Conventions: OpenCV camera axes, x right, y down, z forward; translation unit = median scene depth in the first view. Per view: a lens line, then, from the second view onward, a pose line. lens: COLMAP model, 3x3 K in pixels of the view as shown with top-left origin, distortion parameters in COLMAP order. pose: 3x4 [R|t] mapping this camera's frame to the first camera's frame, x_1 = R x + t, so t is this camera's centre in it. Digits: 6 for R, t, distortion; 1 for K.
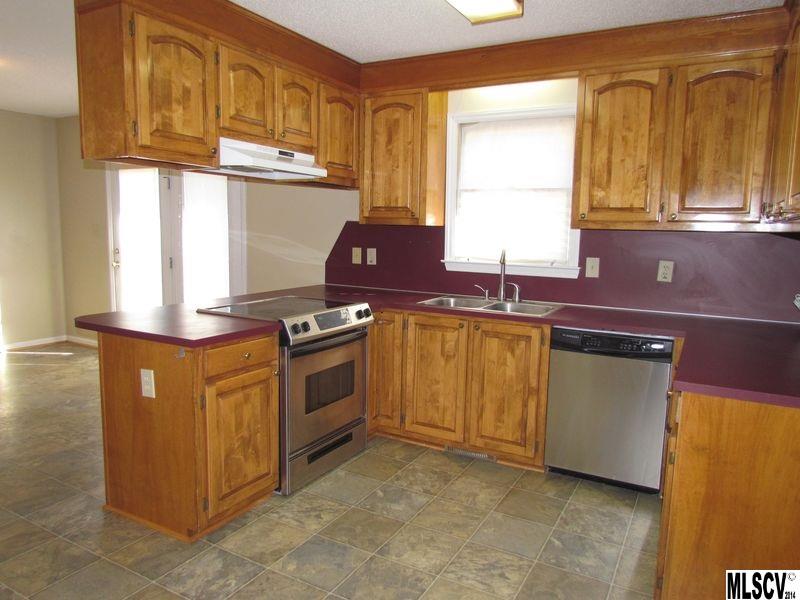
lens RADIAL K [[567.6, 0, 396.2], [0, 567.6, 297.6], [0, 0, 1]] dist [-0.032580, 0.000597]
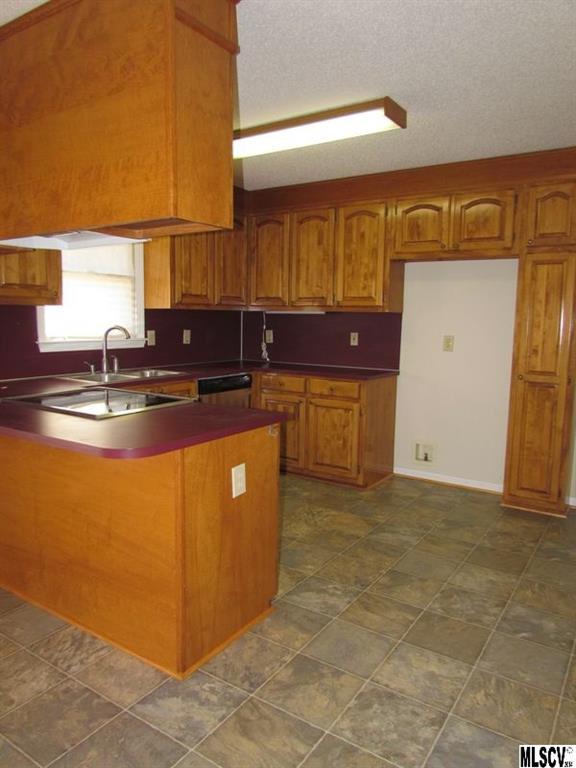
lens RADIAL K [[544.9, 0, 288.0], [0, 544.9, 384.0], [0, 0, 1]] dist [-0.032580, 0.000597]
pose [[0.078906, -0.139479, 0.987076, -0.842309], [0.105127, 0.985807, 0.130896, -0.074740], [-0.991323, 0.093439, 0.092449, 0.534726]]
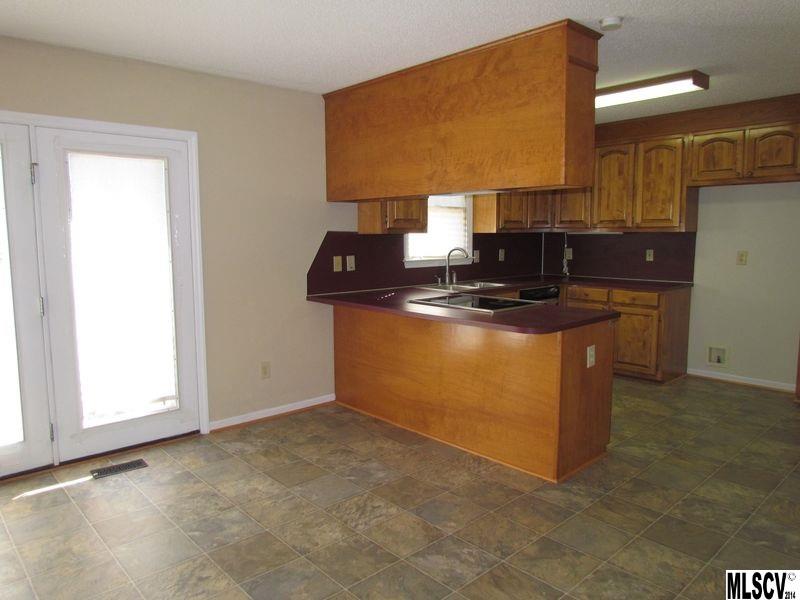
lens RADIAL K [[567.6, 0, 396.2], [0, 567.6, 297.6], [0, 0, 1]] dist [-0.032580, 0.000597]
pose [[0.319526, -0.133174, 0.938173, -1.202640], [0.126518, 0.987206, 0.097044, -0.116320], [-0.939093, 0.087687, 0.332287, 0.636067]]
